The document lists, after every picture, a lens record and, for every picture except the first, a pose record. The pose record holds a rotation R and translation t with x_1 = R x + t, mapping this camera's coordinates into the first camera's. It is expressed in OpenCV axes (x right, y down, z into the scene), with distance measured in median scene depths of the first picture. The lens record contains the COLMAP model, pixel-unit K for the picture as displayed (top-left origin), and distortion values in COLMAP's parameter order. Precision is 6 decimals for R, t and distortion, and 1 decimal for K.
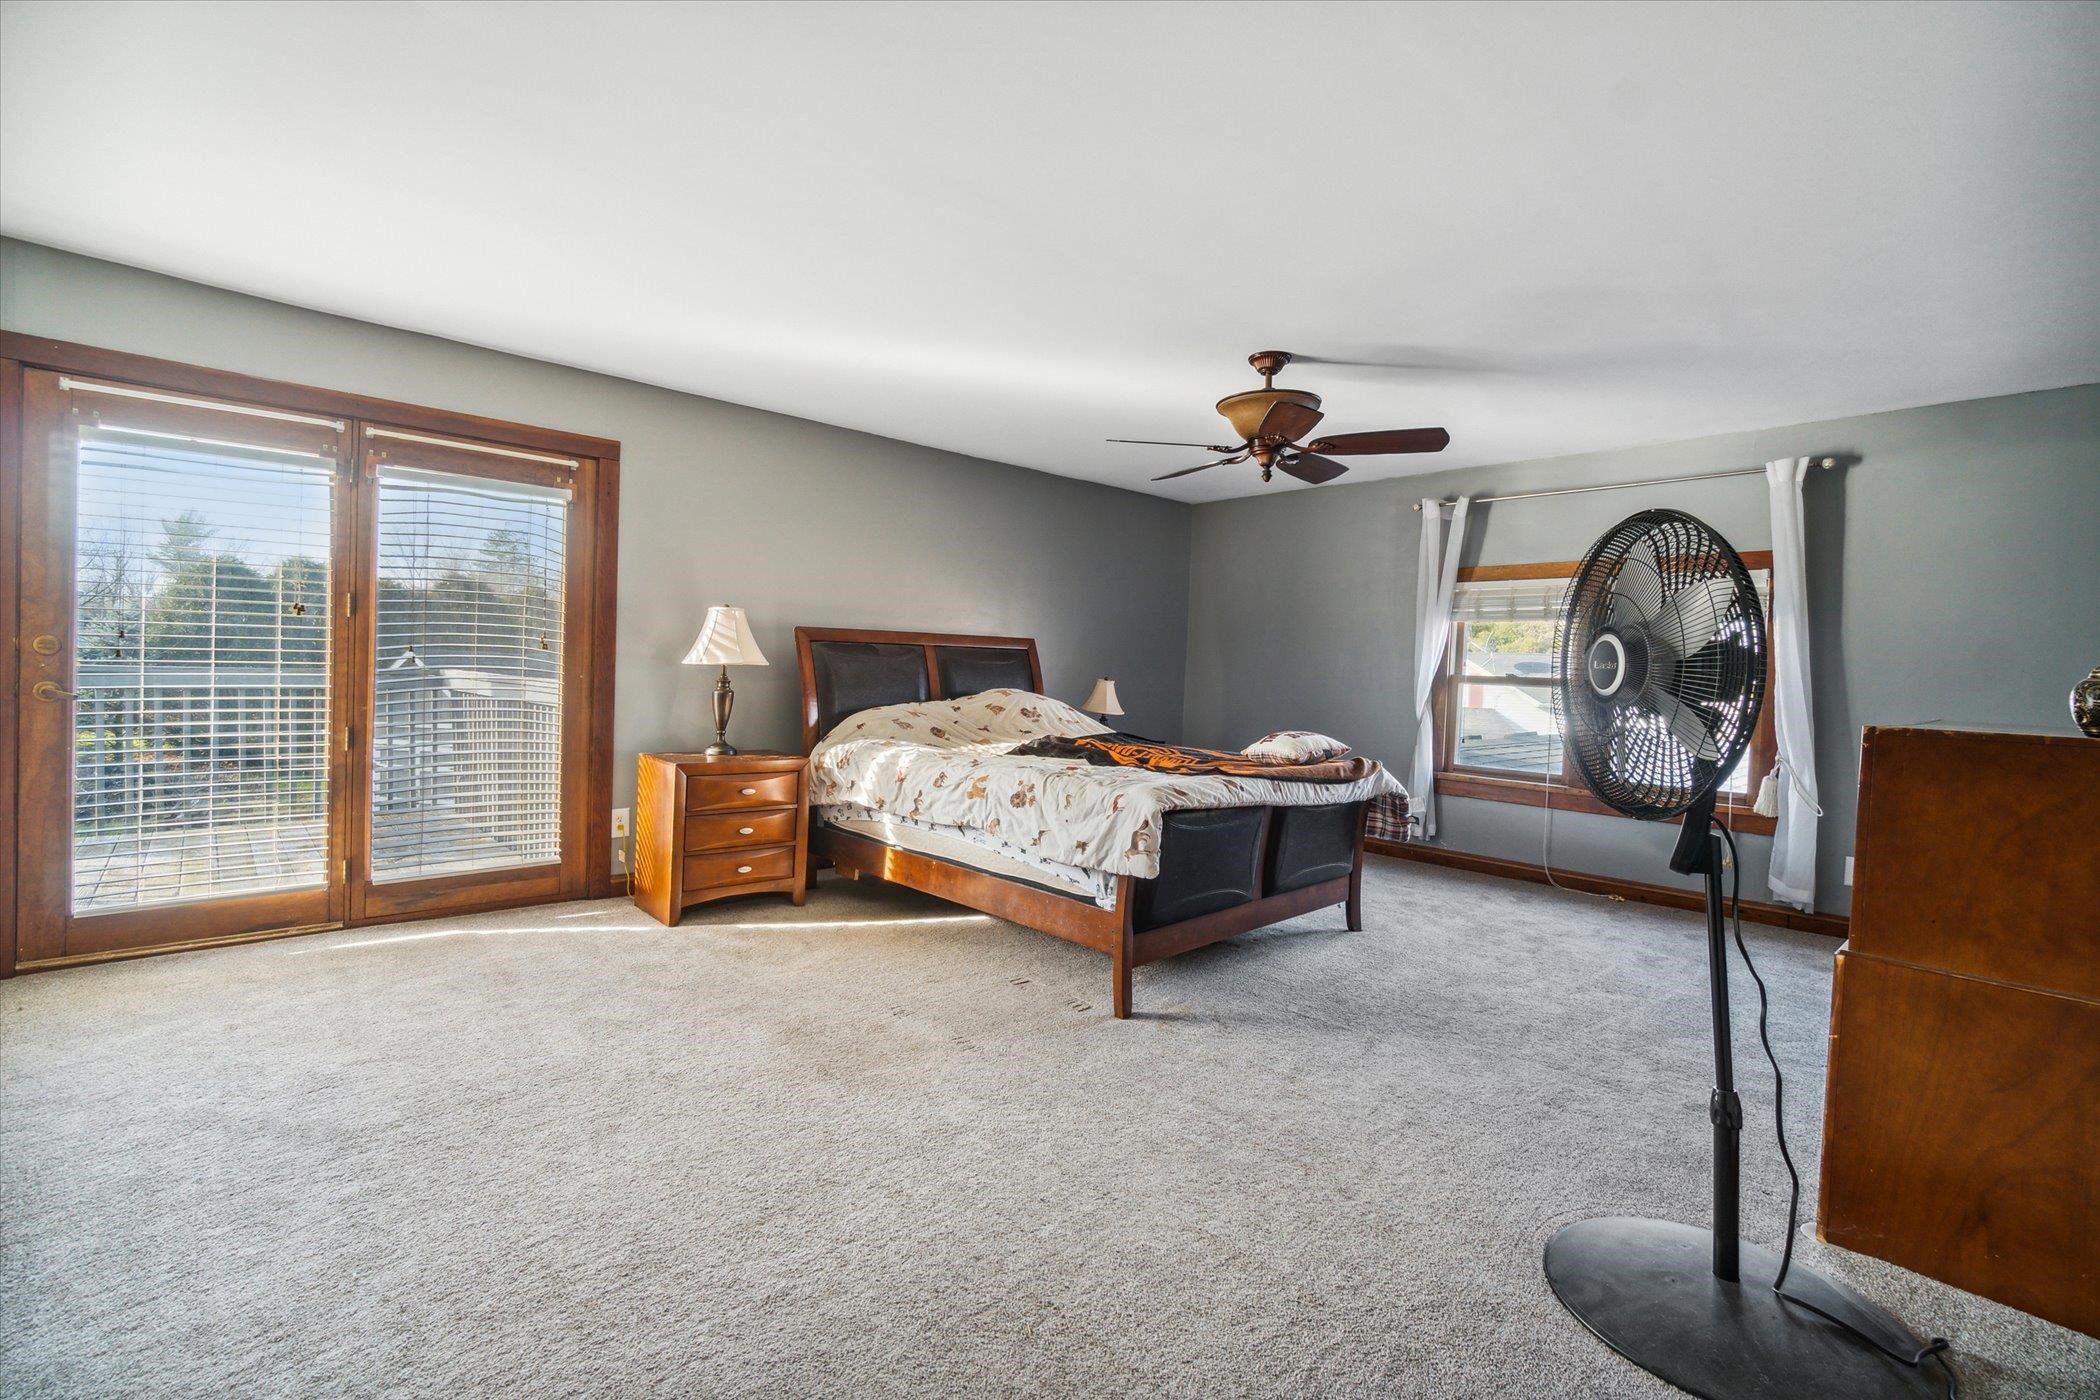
lens RADIAL K [[925.2, 0, 1038.7], [0, 925.2, 679.2], [0, 0, 1]] dist [0.000261, 0.000600]
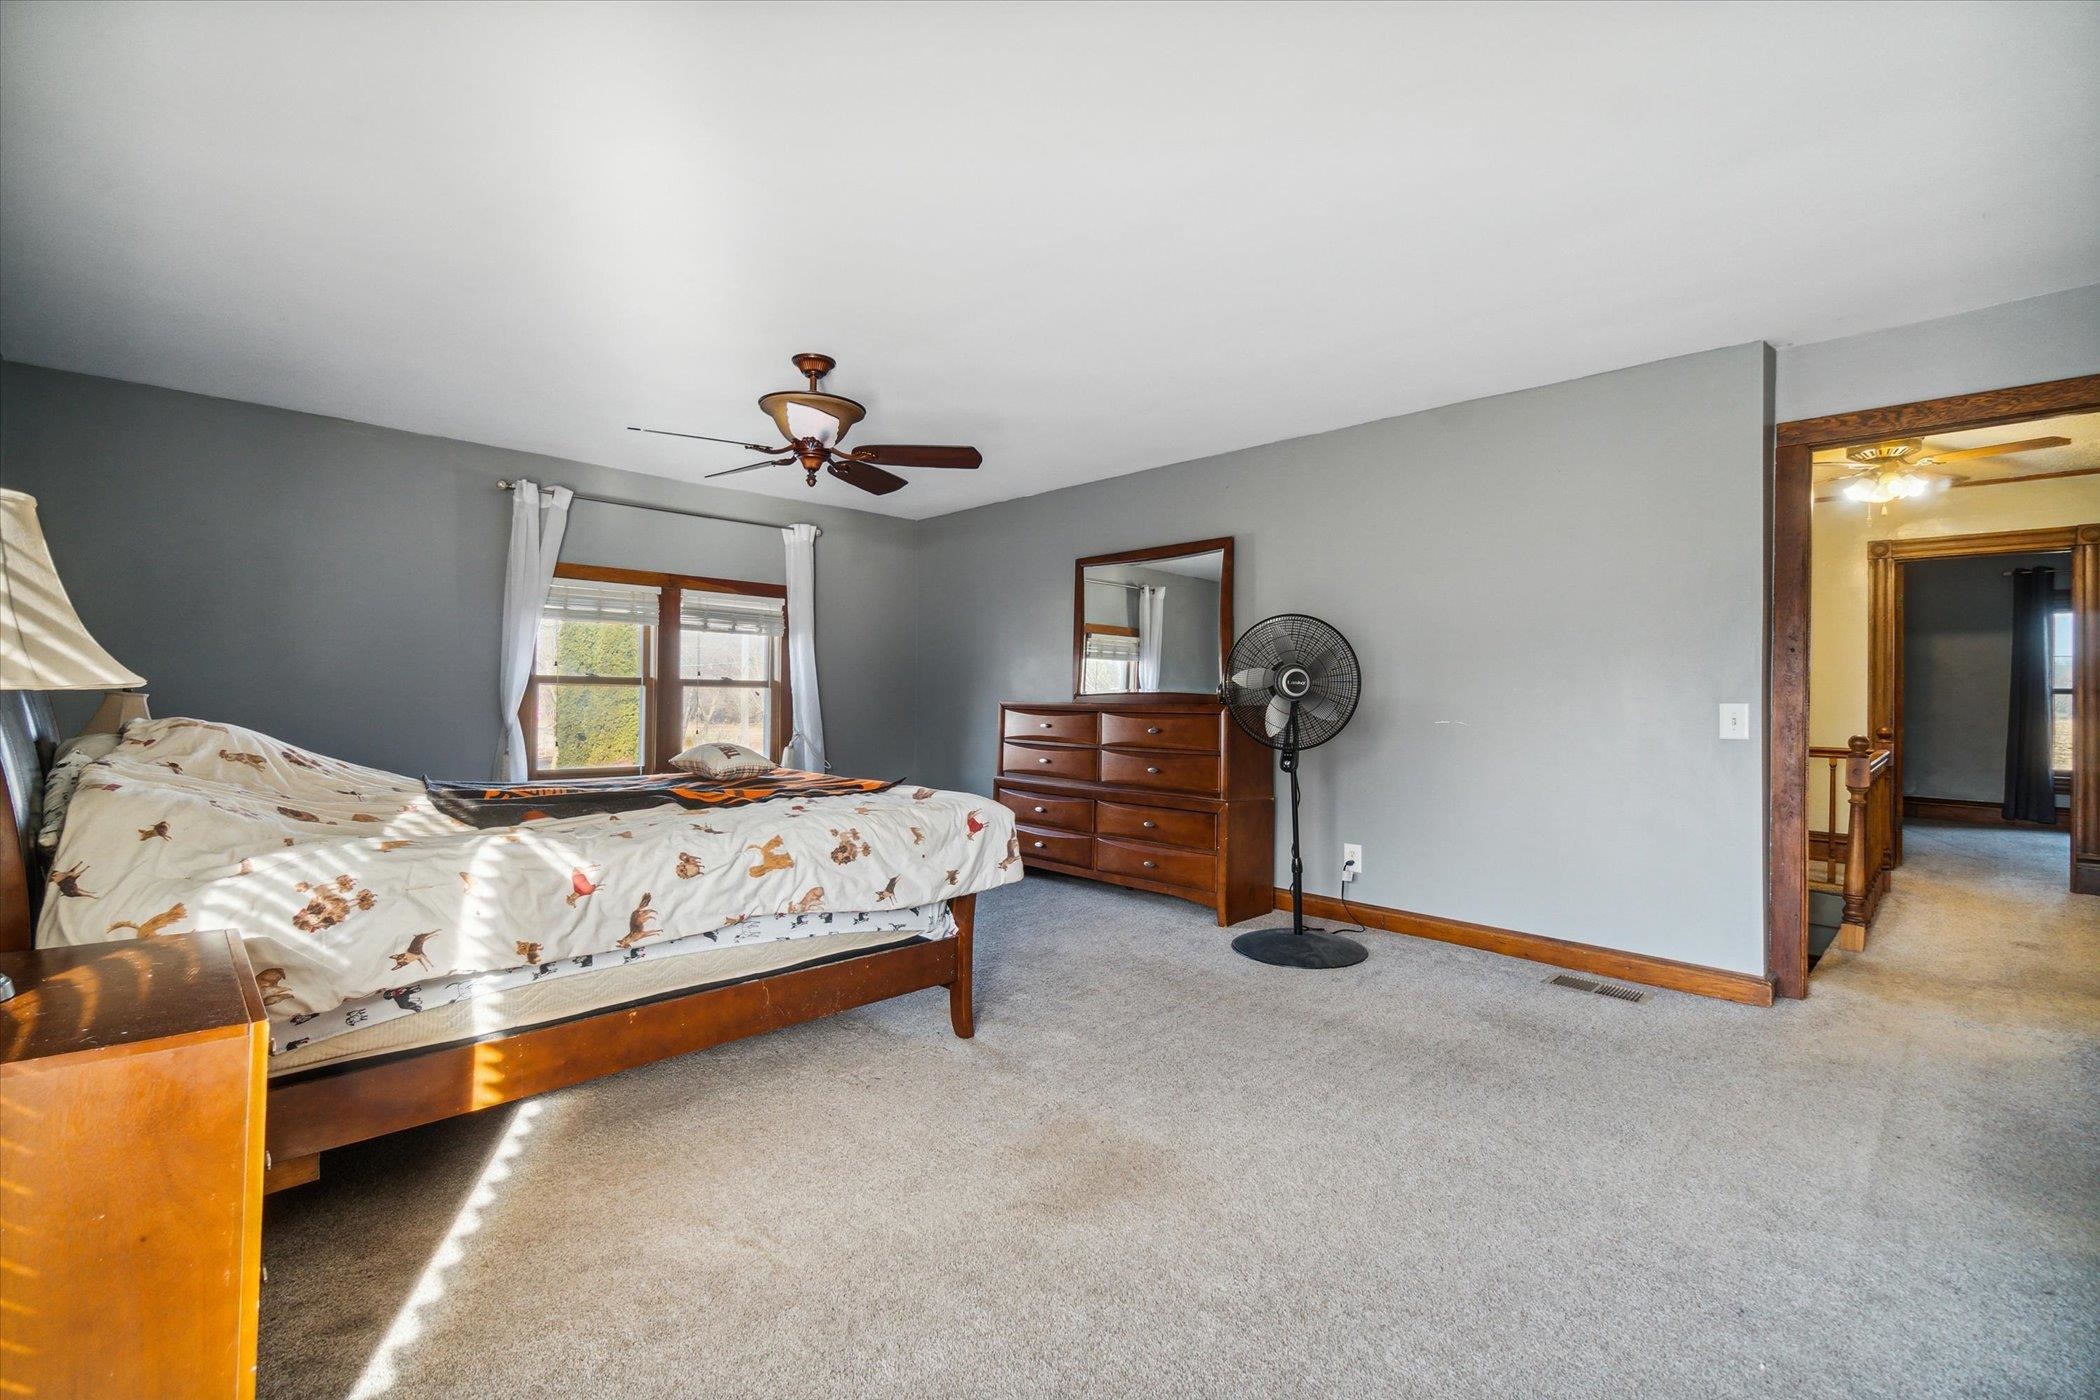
lens RADIAL K [[925.2, 0, 1038.7], [0, 925.2, 679.2], [0, 0, 1]] dist [0.000261, 0.000600]
pose [[-0.032154, -0.017261, 0.999334, -0.751585], [-0.003670, 0.999846, 0.017152, -0.028633], [-0.999476, -0.003116, -0.032212, 0.804894]]
